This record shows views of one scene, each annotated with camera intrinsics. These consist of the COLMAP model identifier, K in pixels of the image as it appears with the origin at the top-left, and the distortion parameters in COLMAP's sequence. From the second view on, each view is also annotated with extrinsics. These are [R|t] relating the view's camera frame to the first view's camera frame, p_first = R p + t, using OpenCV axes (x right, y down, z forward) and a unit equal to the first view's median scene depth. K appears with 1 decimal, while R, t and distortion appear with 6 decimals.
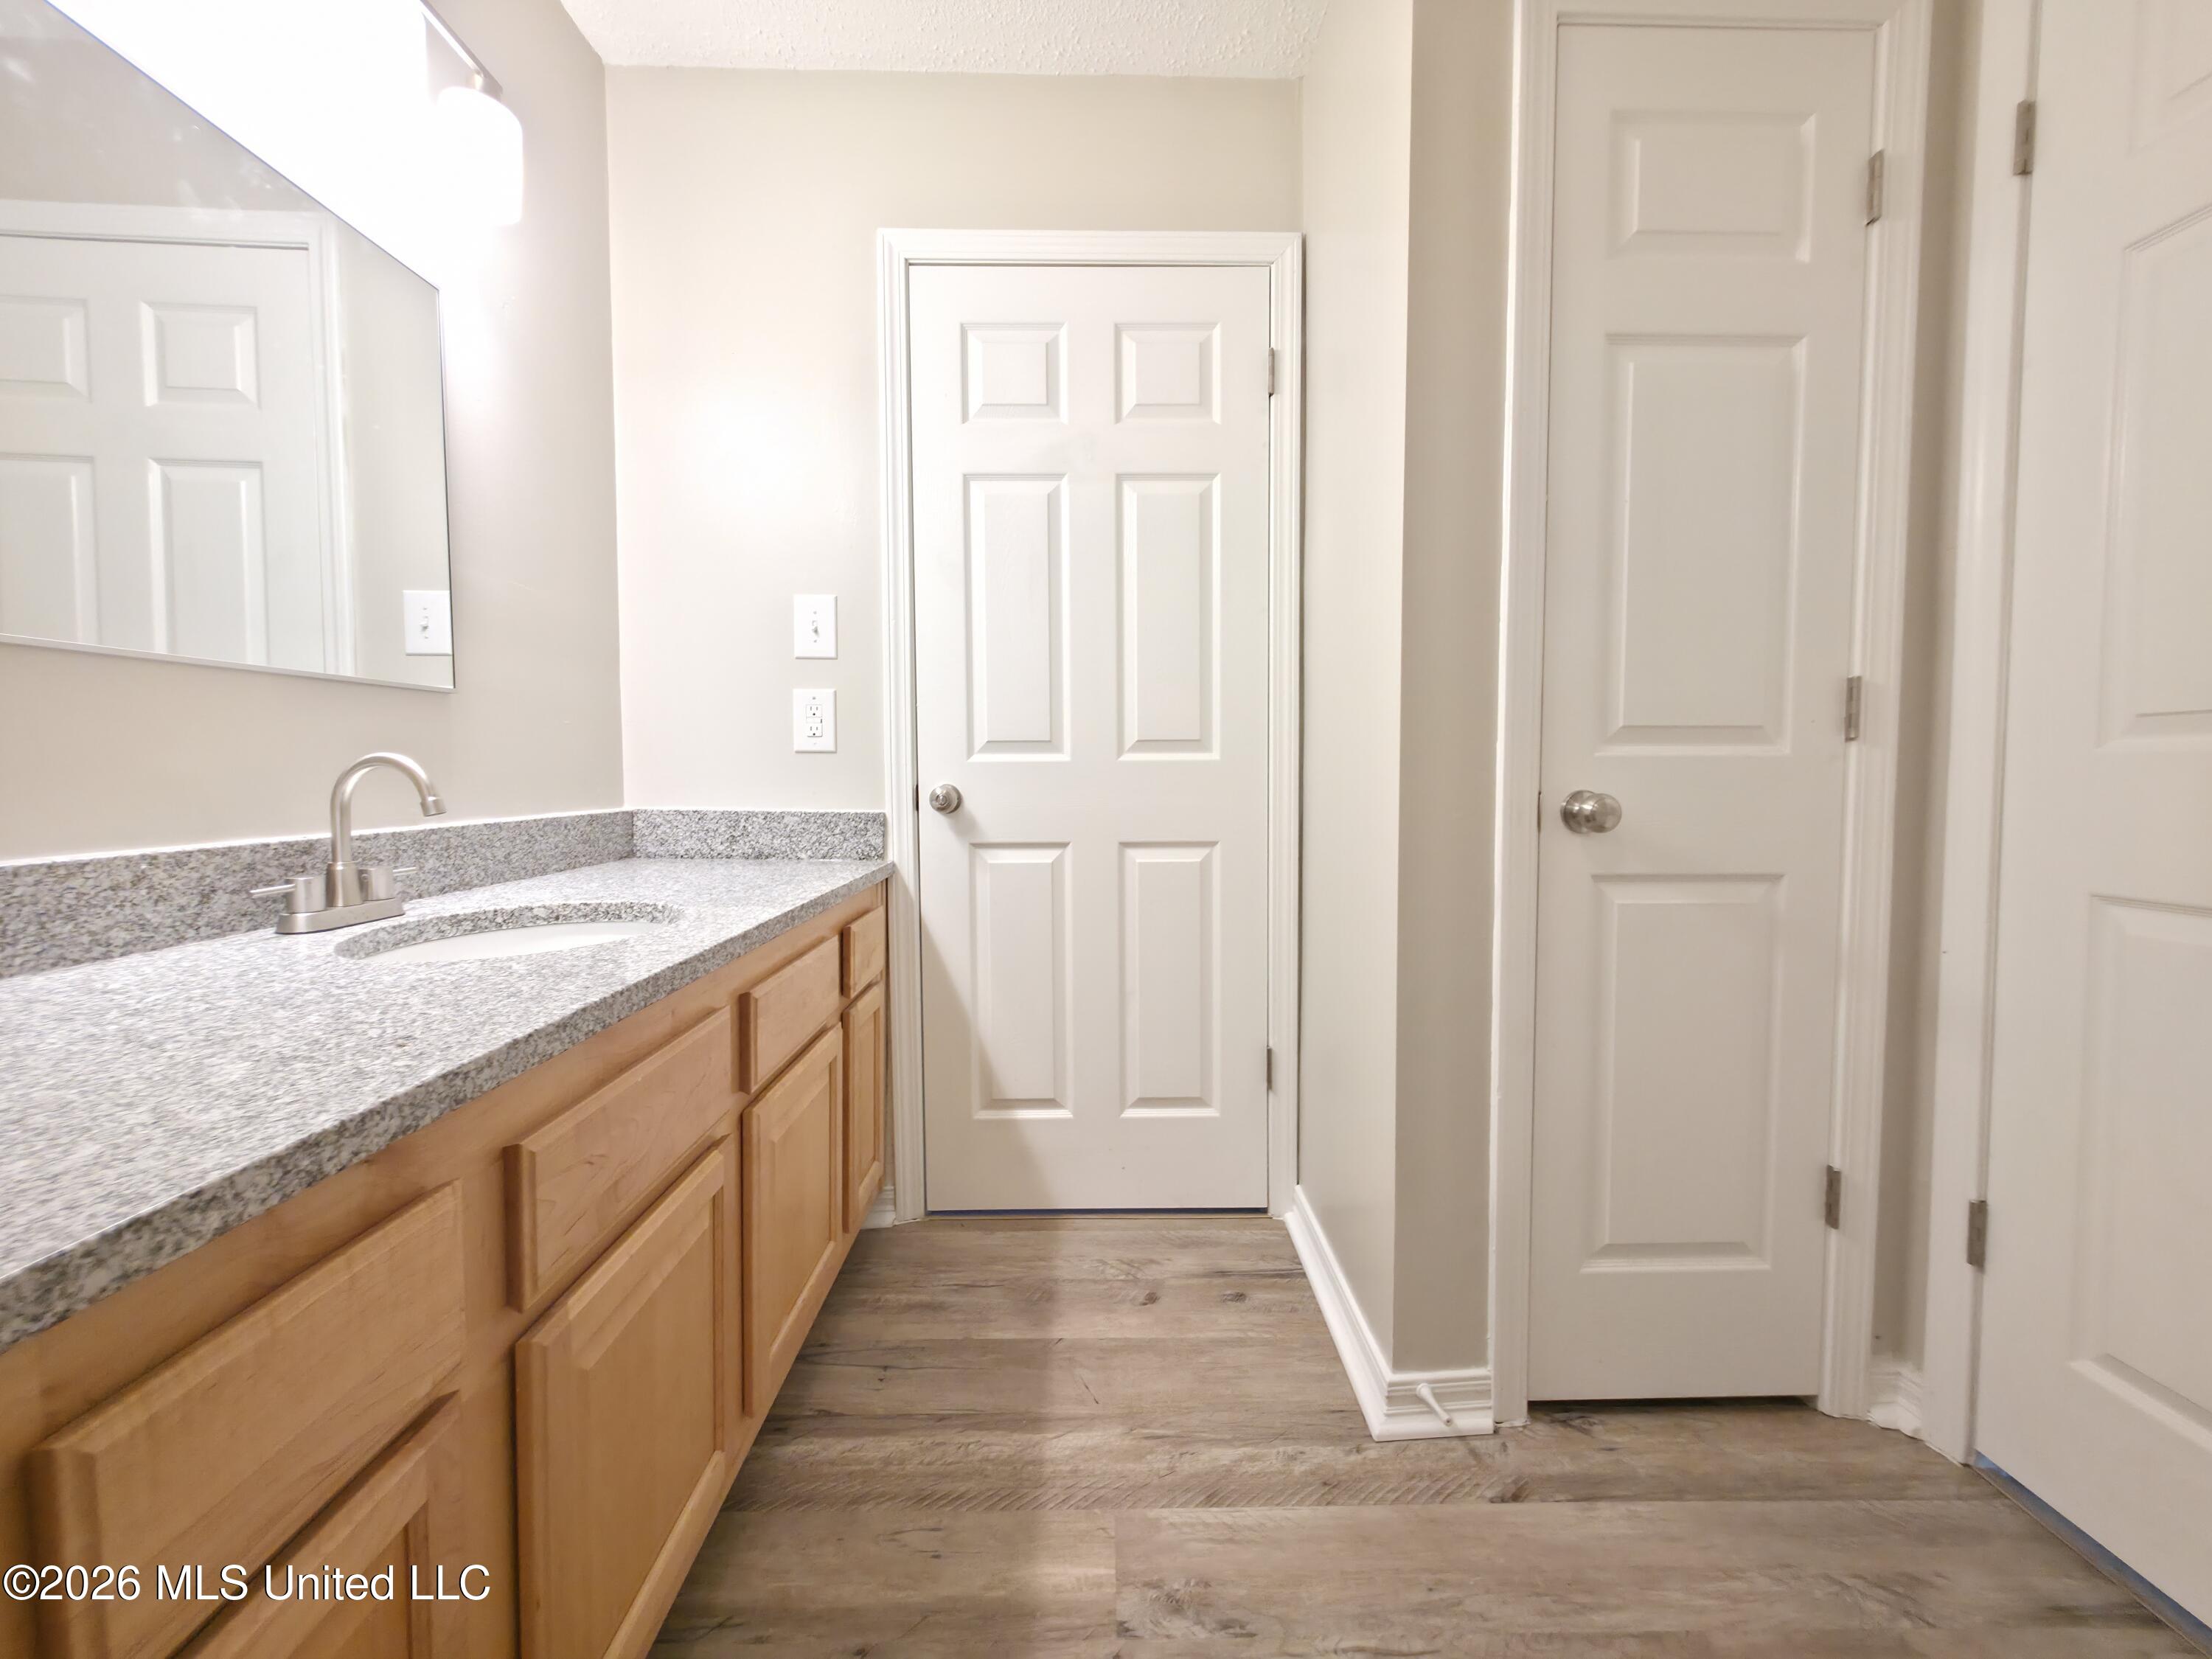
lens RADIAL K [[887.5, 0, 1117.3], [0, 887.5, 808.9], [0, 0, 1]] dist [0.002983, -0.000782]
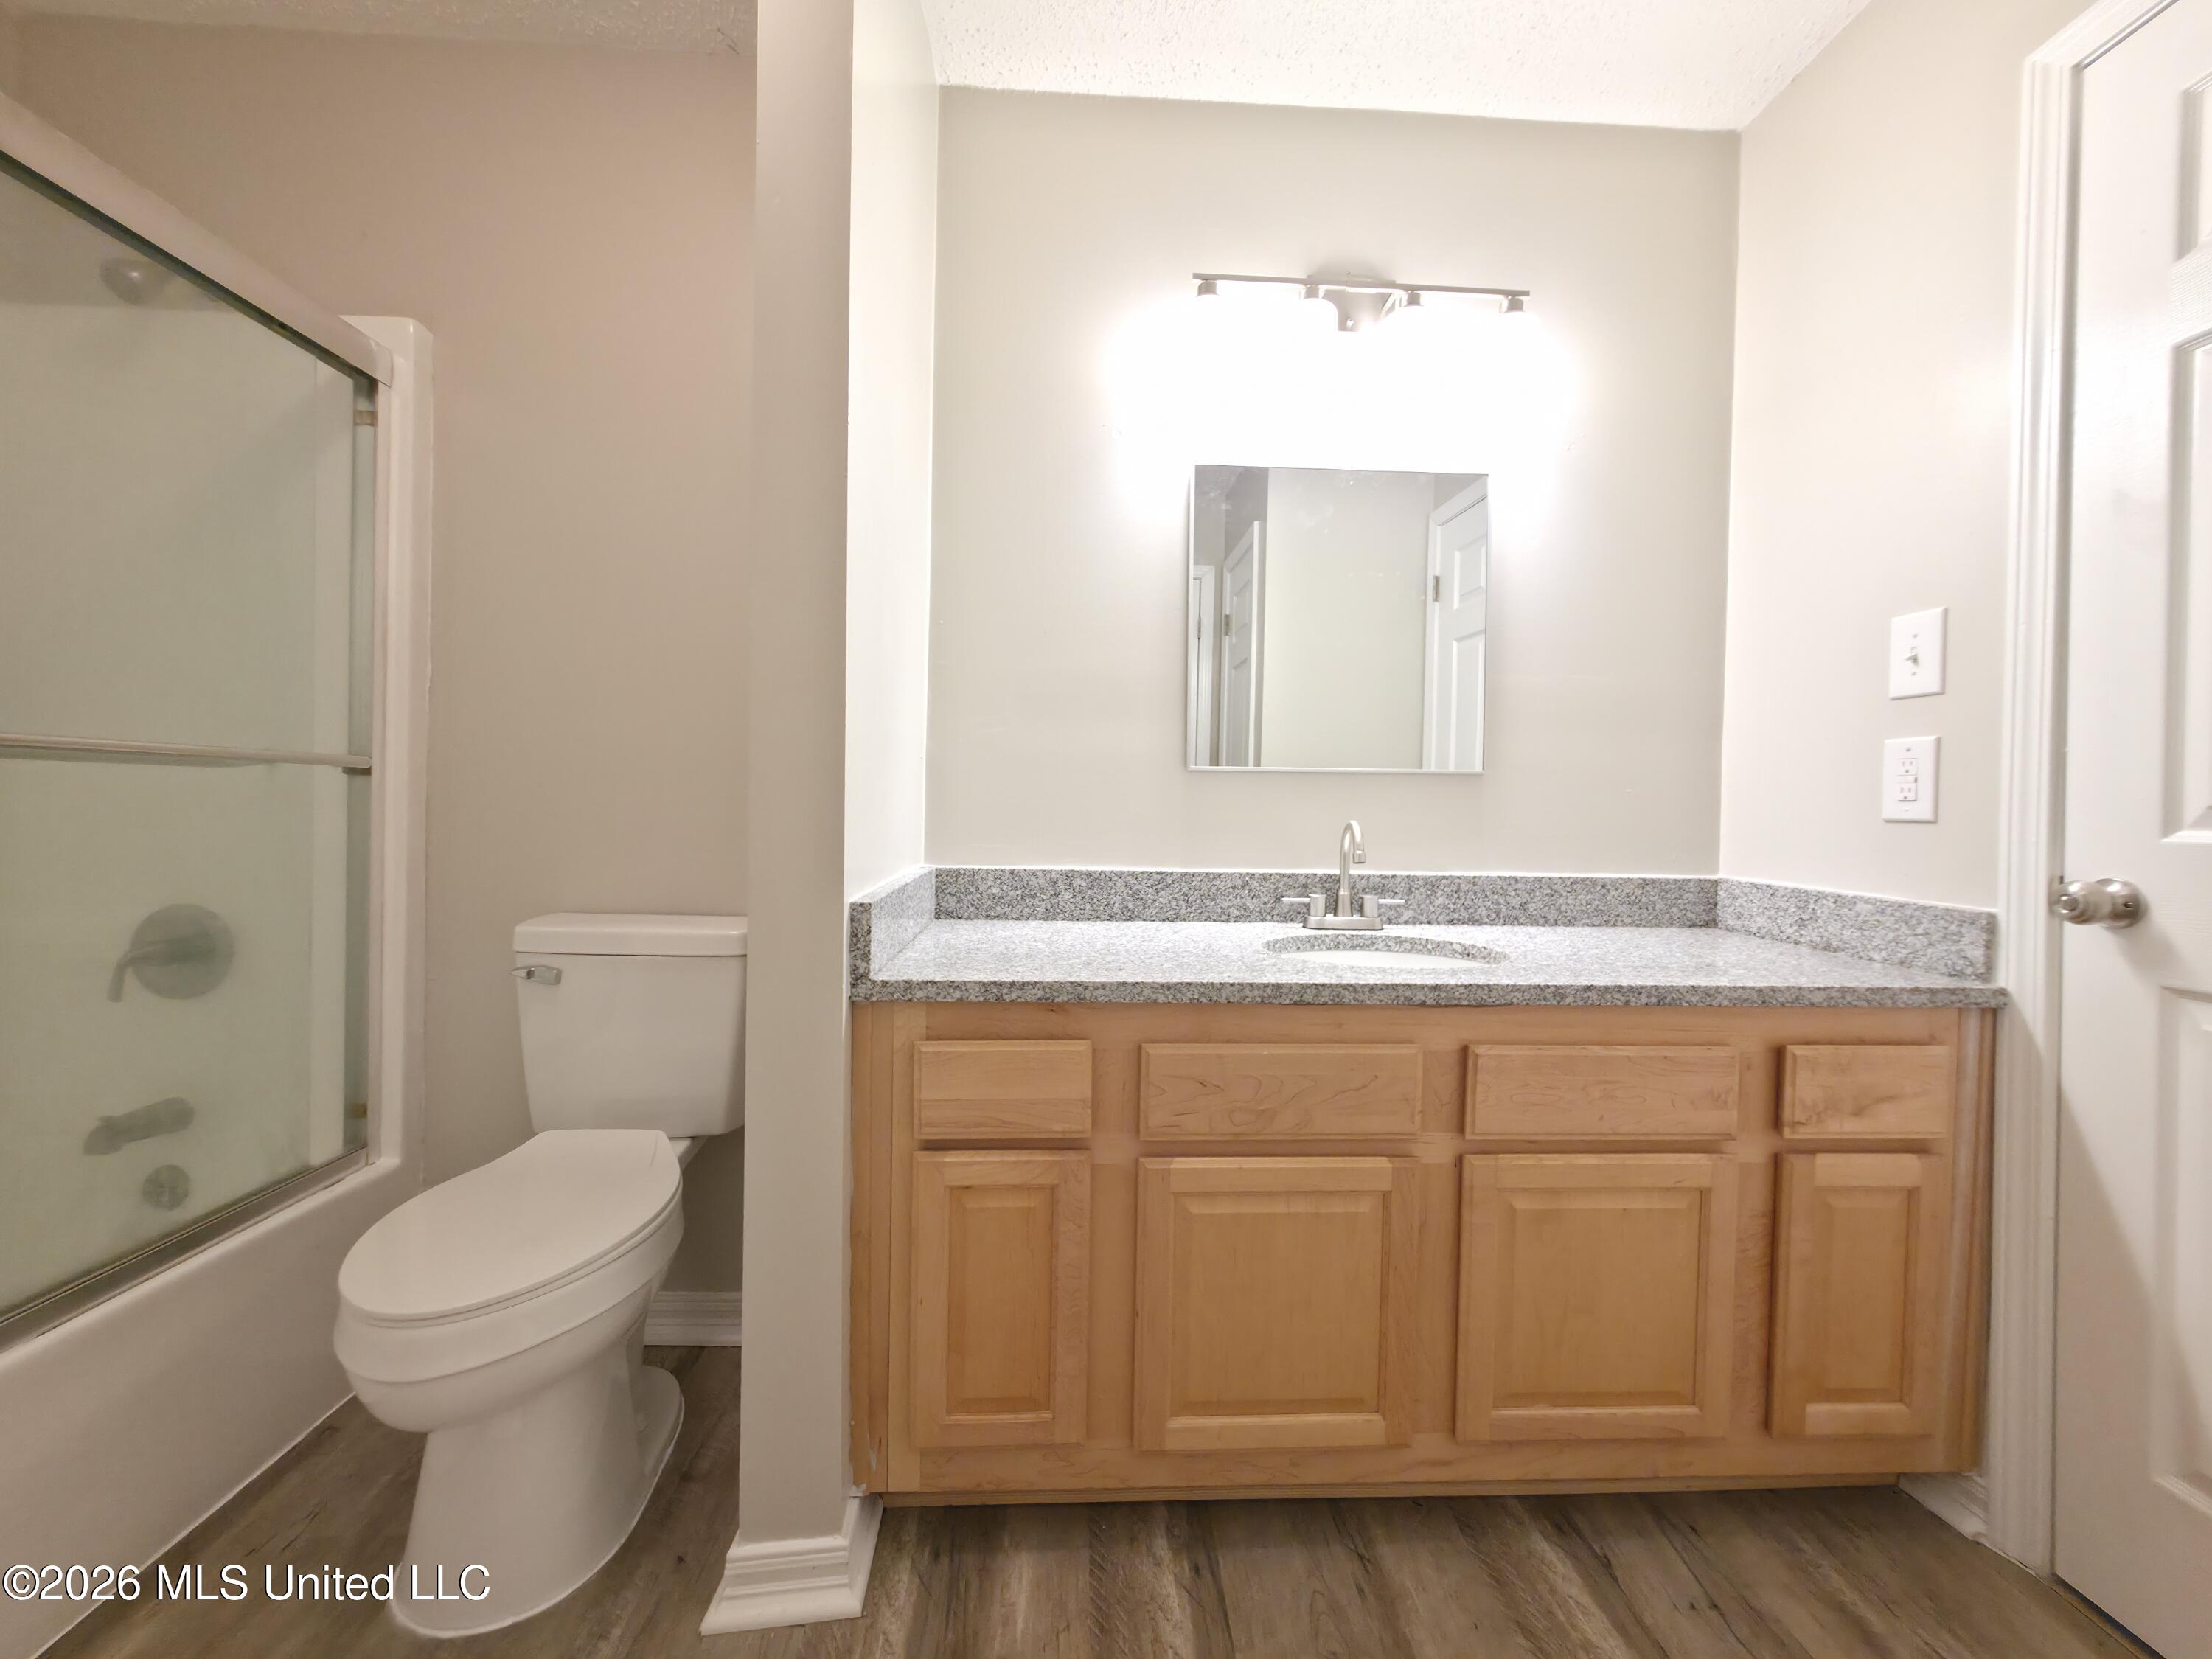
lens RADIAL K [[887.5, 0, 1118.7], [0, 887.5, 810.8], [0, 0, 1]] dist [0.002983, -0.000782]
pose [[0.012501, 0.002843, -0.999918, 0.520995], [-0.061626, 0.998097, 0.002067, -0.043322], [0.998021, 0.061595, 0.012653, 0.423509]]
